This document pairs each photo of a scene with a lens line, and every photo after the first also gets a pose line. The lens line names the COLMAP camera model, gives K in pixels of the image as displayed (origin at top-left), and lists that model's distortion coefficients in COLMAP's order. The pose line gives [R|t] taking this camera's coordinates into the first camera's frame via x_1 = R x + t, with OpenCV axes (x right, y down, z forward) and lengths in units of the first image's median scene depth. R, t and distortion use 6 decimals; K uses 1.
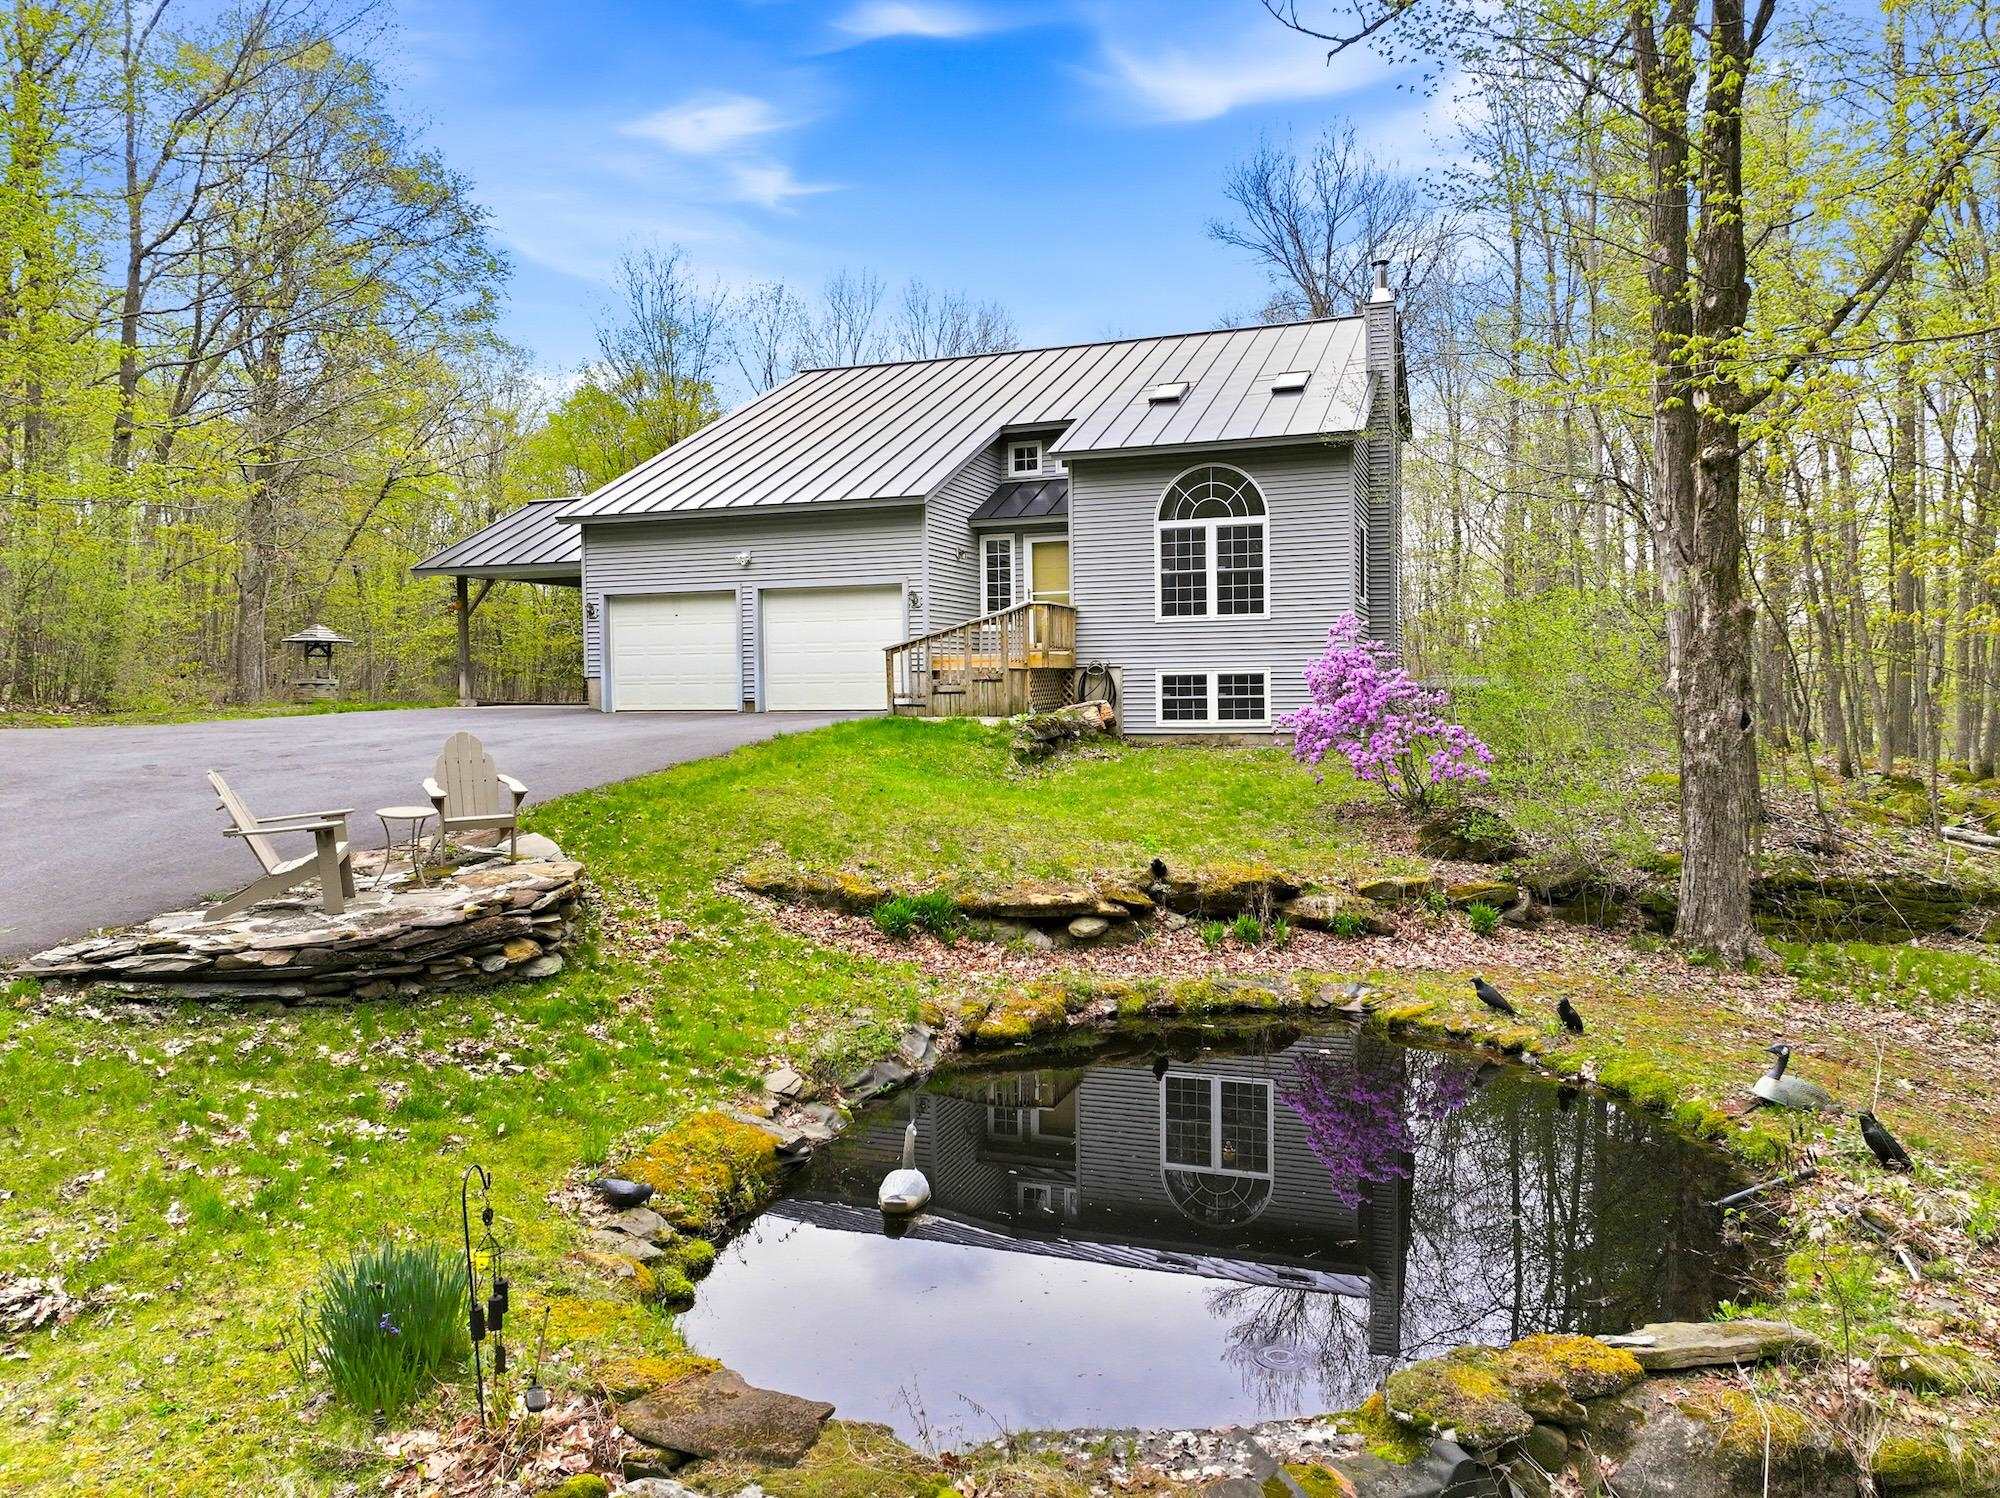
lens RADIAL K [[1394.3, 0, 996.7], [0, 1394.3, 745.5], [0, 0, 1]] dist [0.009541, 0.002679]
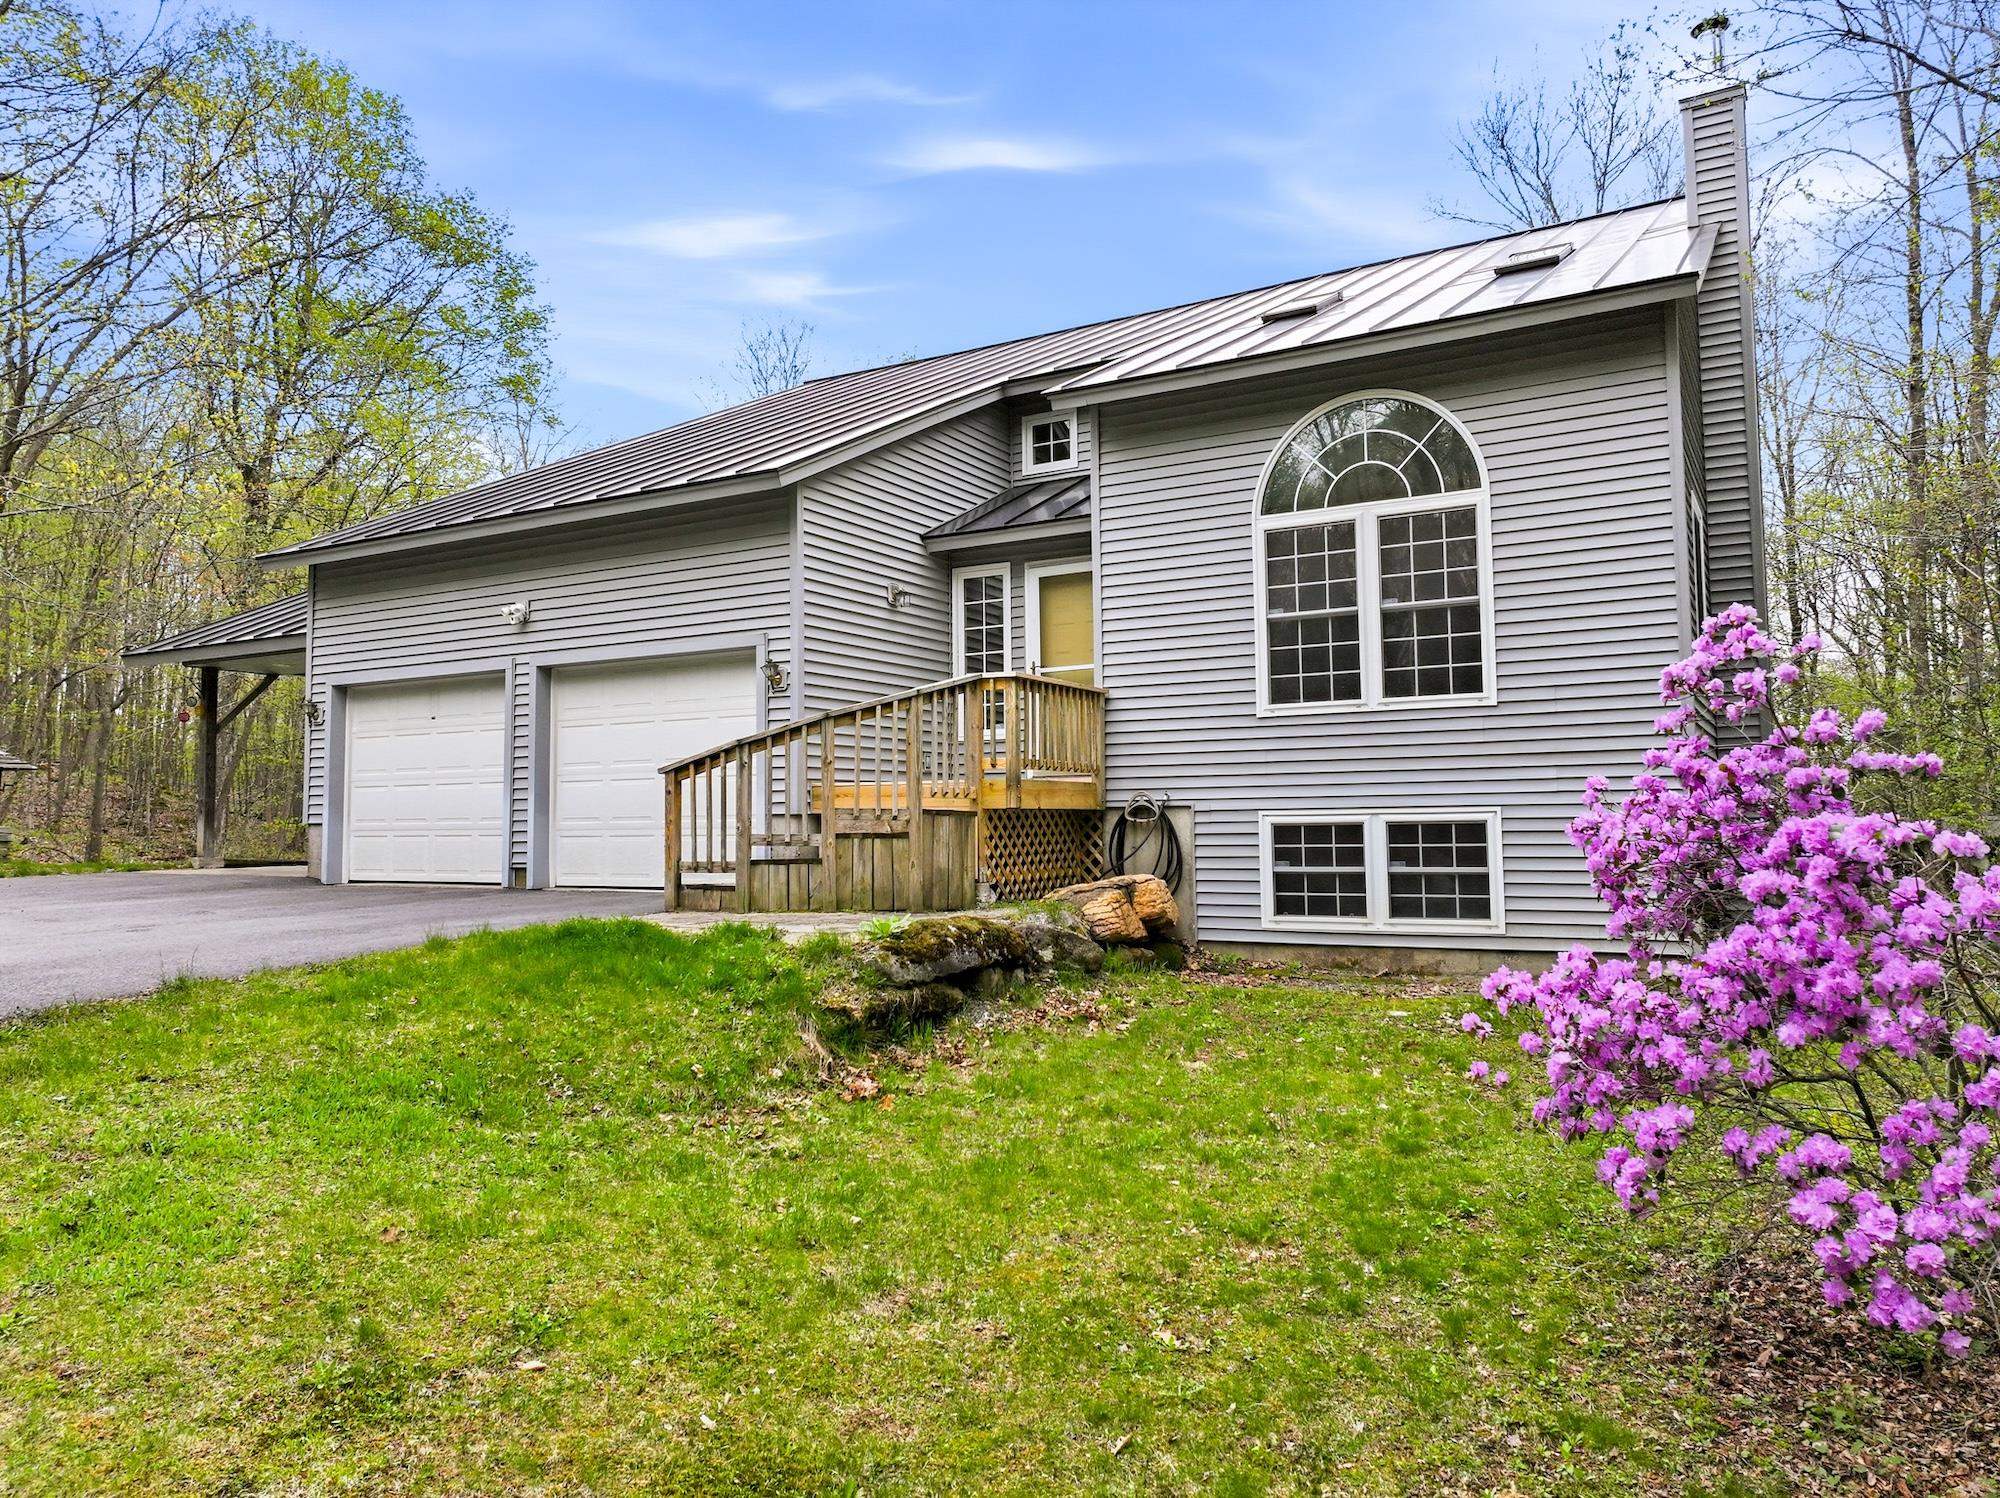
lens RADIAL K [[1394.3, 0, 1005.0], [0, 1394.3, 746.4], [0, 0, 1]] dist [0.009541, 0.002679]
pose [[0.984808, -0.007662, -0.173478, 0.112259], [-0.009377, 0.995222, -0.097187, -0.029037], [0.173393, 0.097337, 0.980031, 0.503249]]
